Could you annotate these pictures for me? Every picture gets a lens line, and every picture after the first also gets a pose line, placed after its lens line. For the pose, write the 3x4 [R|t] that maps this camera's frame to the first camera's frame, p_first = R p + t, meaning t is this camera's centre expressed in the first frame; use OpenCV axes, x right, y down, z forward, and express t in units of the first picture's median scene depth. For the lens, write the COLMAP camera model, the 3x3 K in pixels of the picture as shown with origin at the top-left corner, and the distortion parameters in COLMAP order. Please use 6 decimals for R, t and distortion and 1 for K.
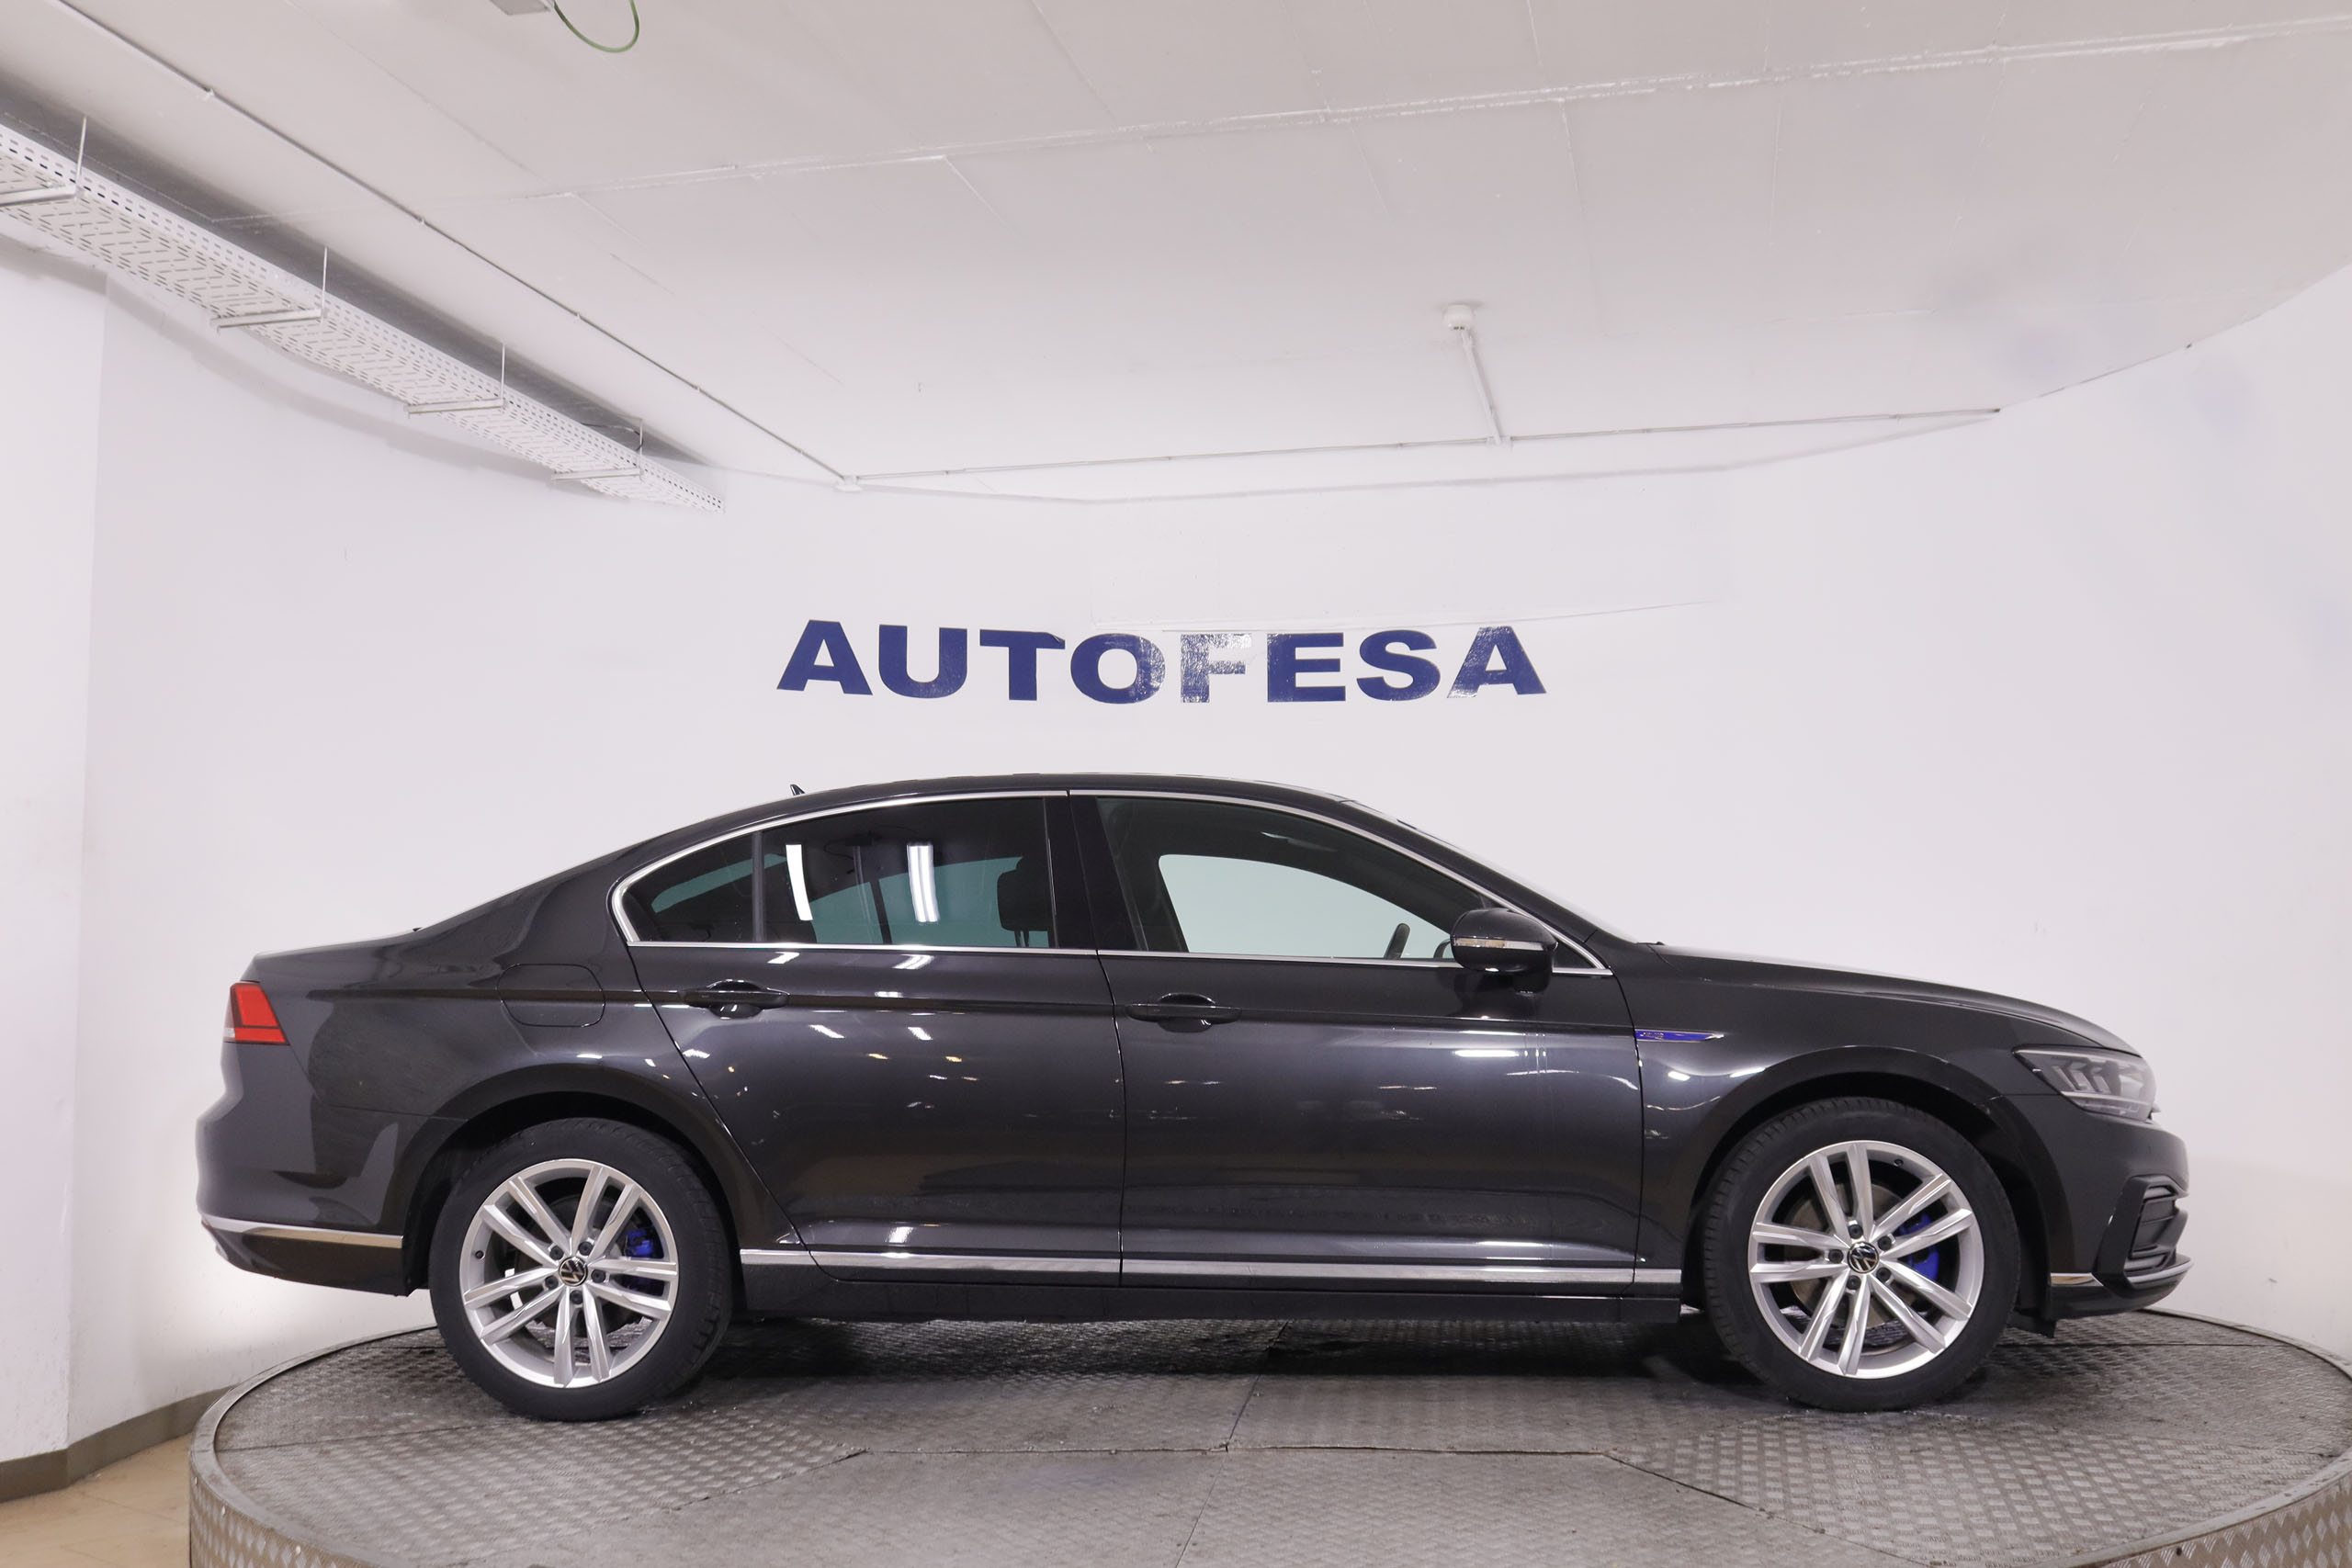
lens RADIAL K [[2388.0, 0, 1180.4], [0, 2388.0, 729.5], [0, 0, 1]] dist [-0.073284, 0.000000]
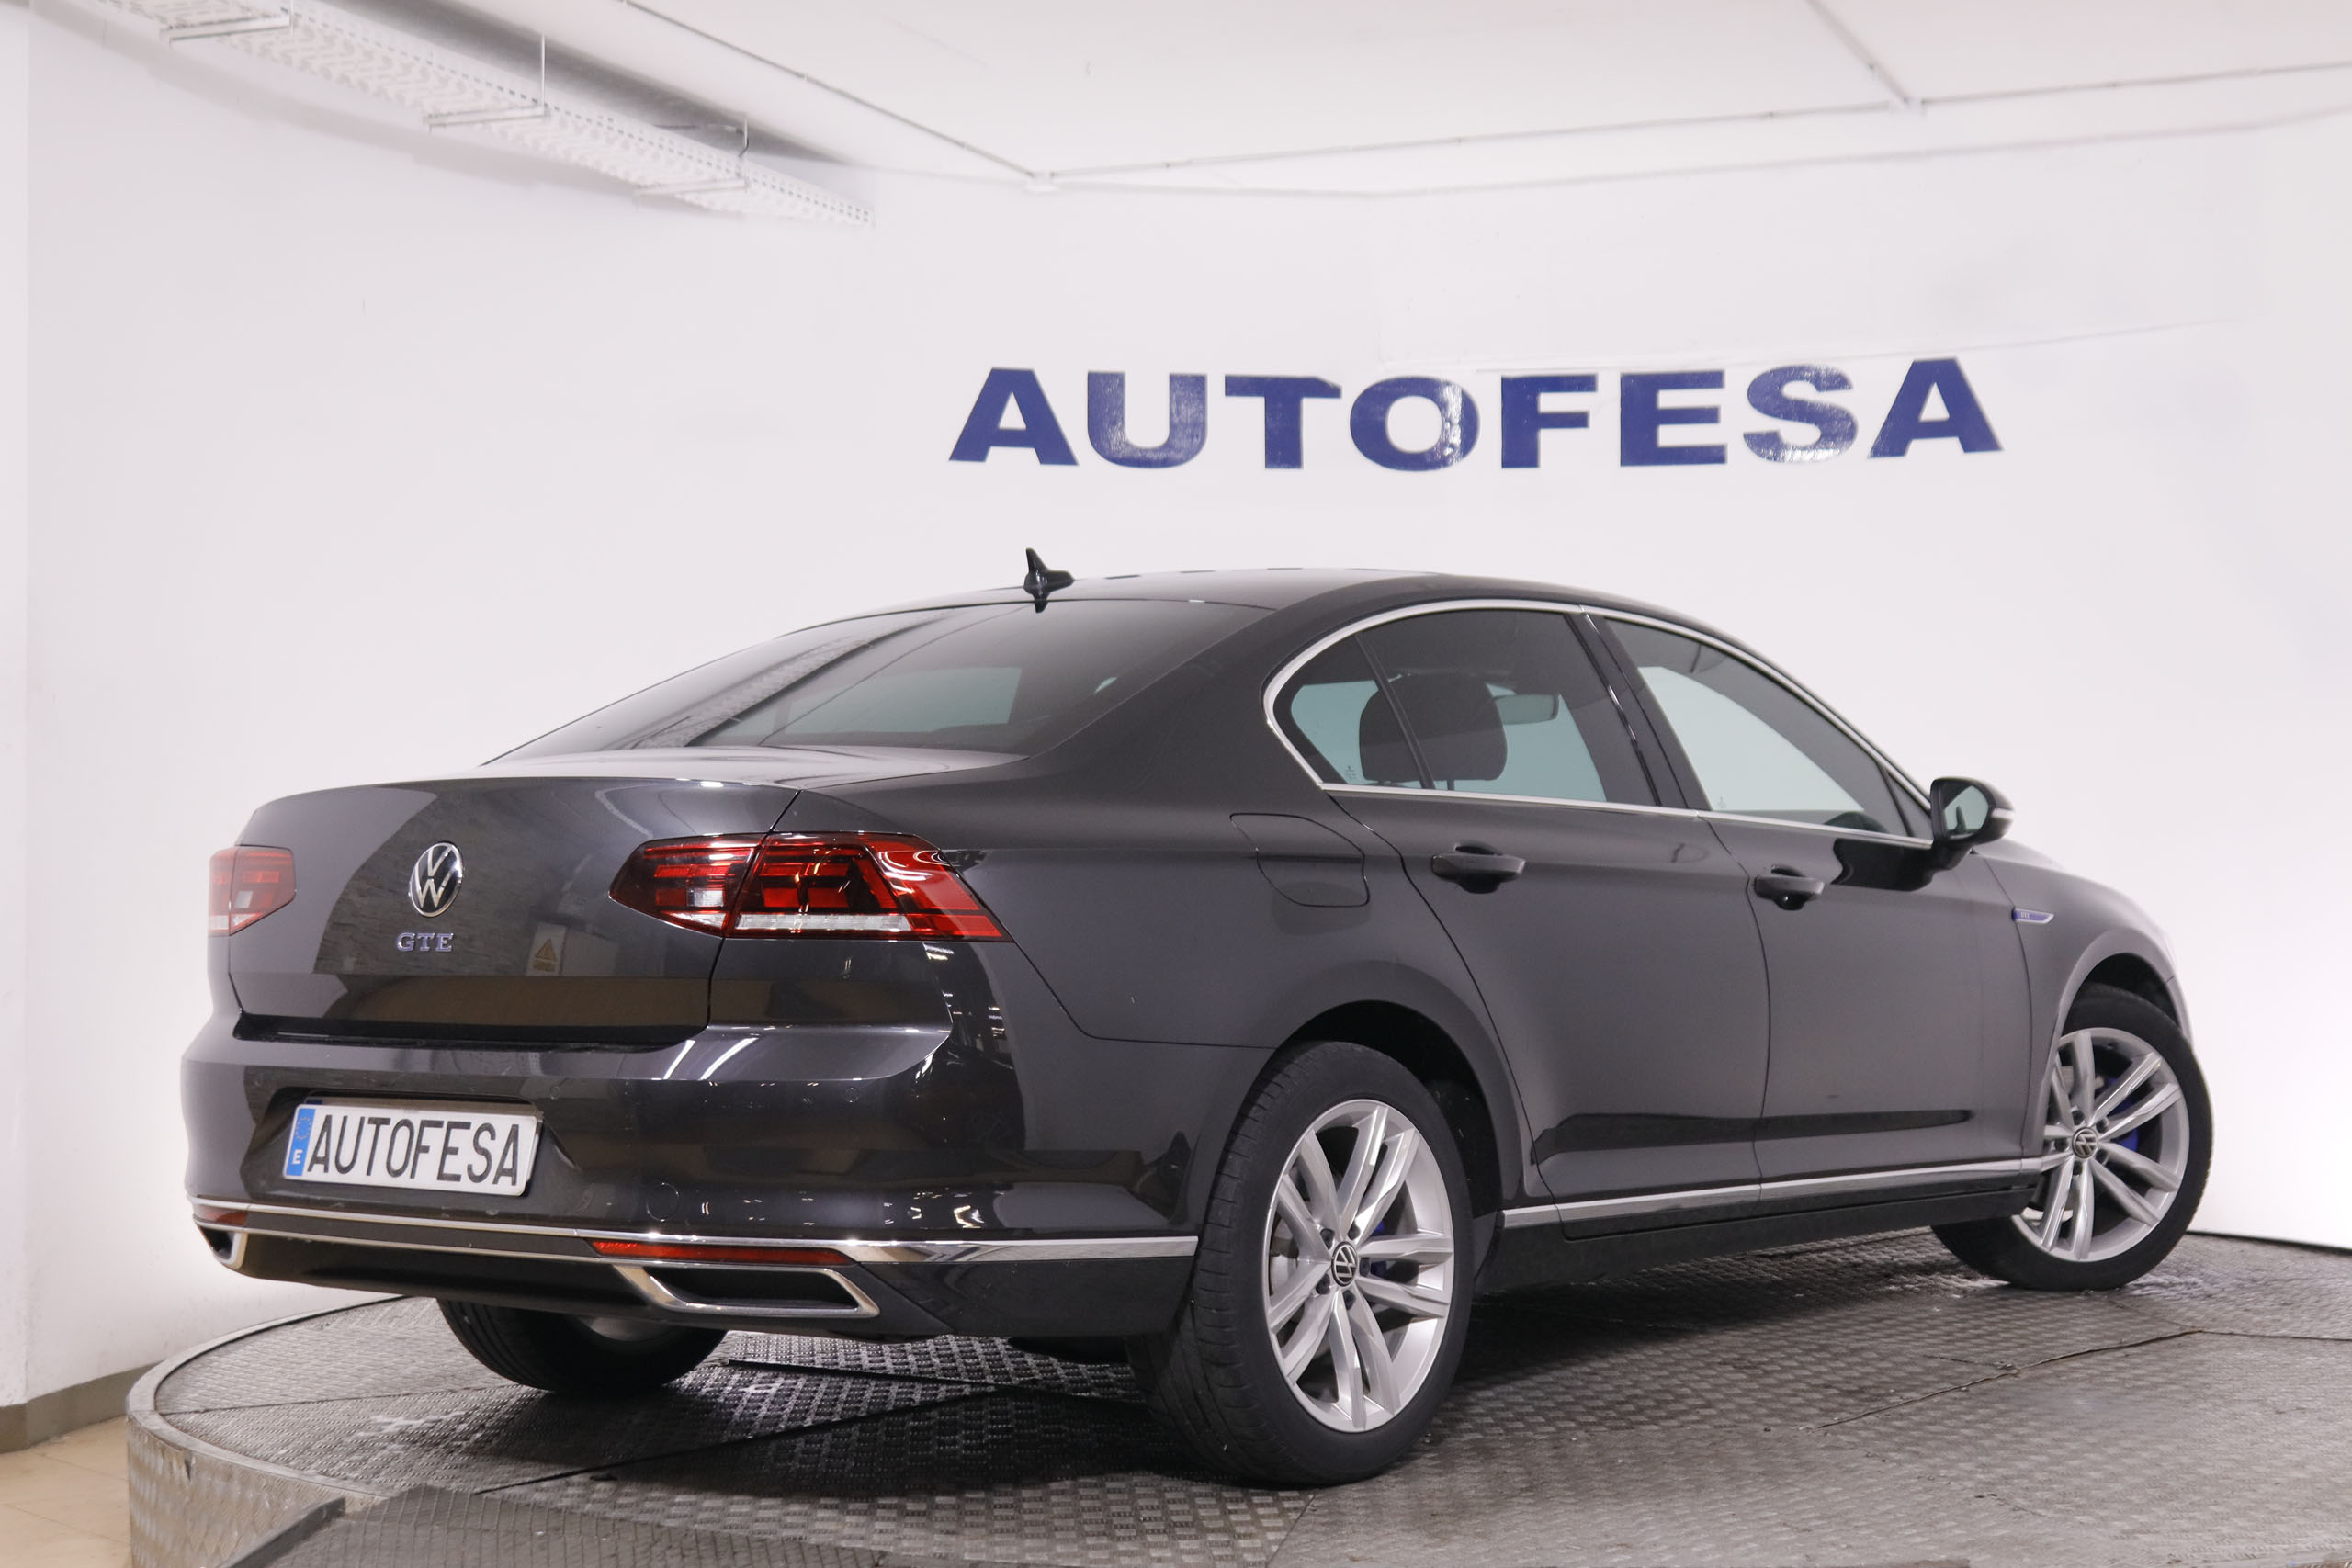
lens RADIAL K [[3640.5, 0, 1201.3], [0, 3640.5, 776.3], [0, 0, 1]] dist [-0.016669, 0.000000]
pose [[0.985808, 0.000618, -0.167878, 0.108152], [0.014094, 0.996158, 0.086429, -0.016947], [0.167287, -0.087568, 0.982012, -0.132845]]
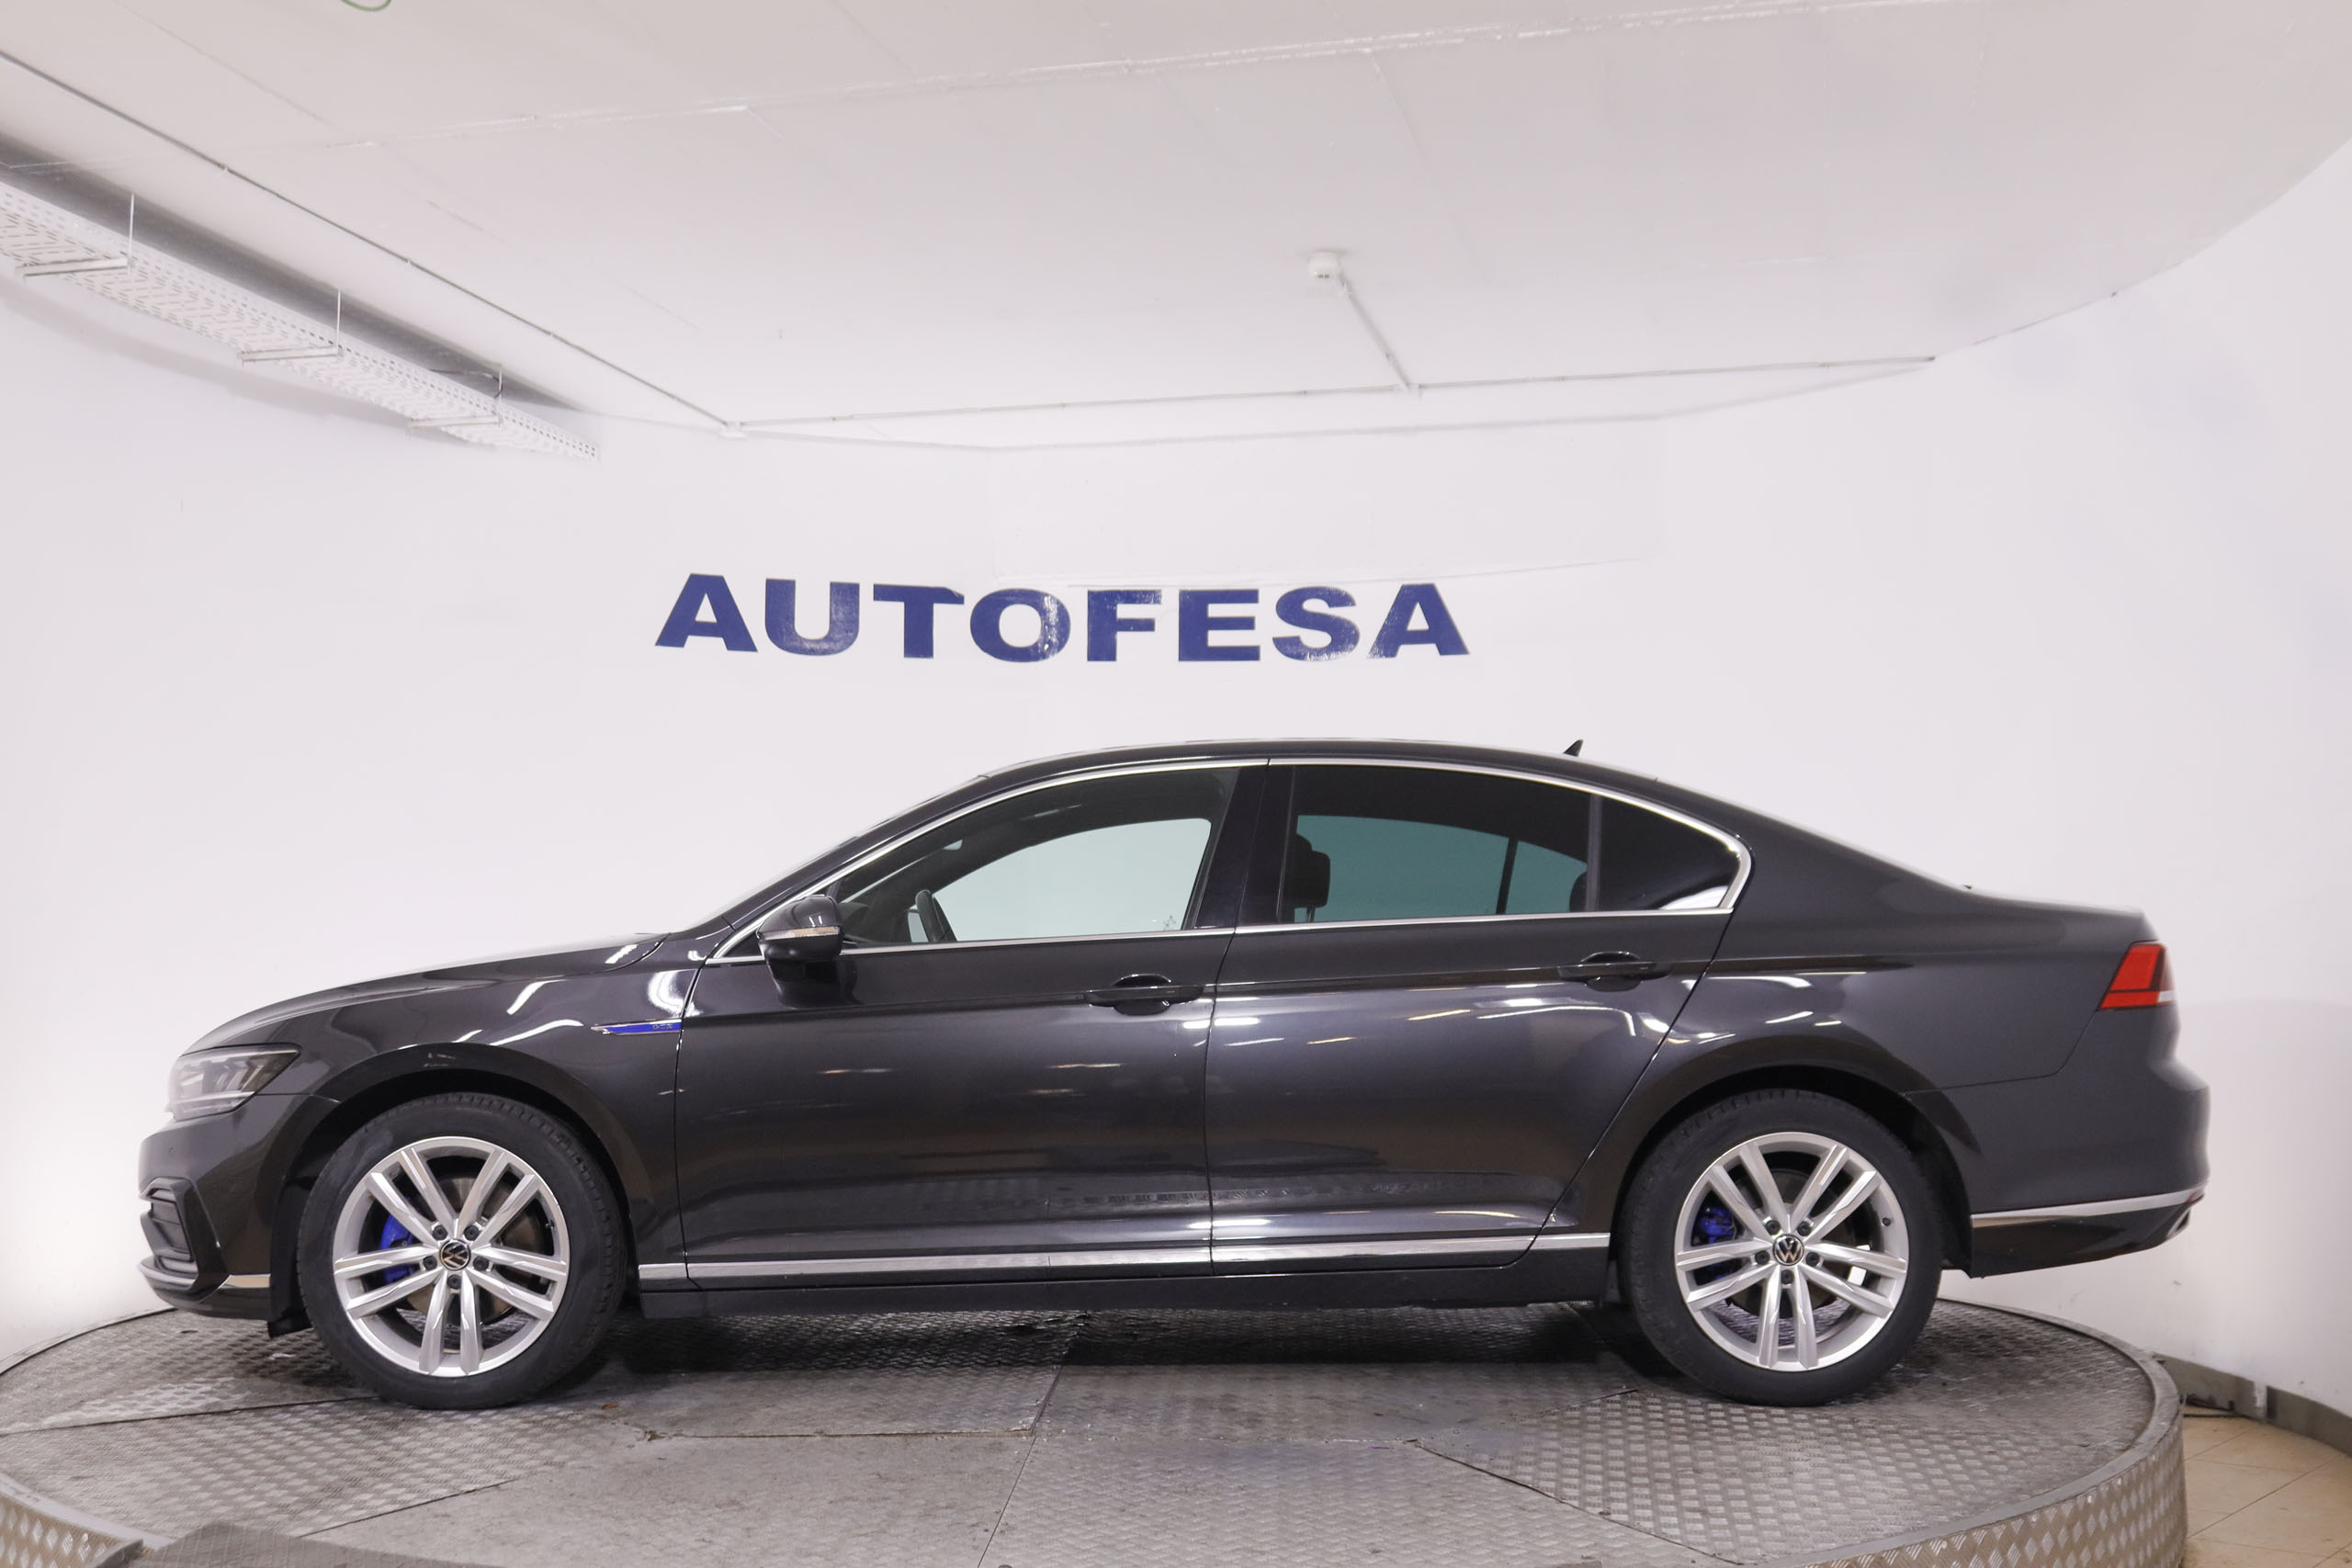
lens RADIAL K [[2627.9, 0, 1198.7], [0, 2627.9, 753.0], [0, 0, 1]] dist [-0.054516, 0.000000]
pose [[0.999850, 0.005855, -0.016270, 0.068752], [-0.005391, 0.999581, 0.028430, -0.005502], [0.016430, -0.028338, 0.999463, -0.047959]]
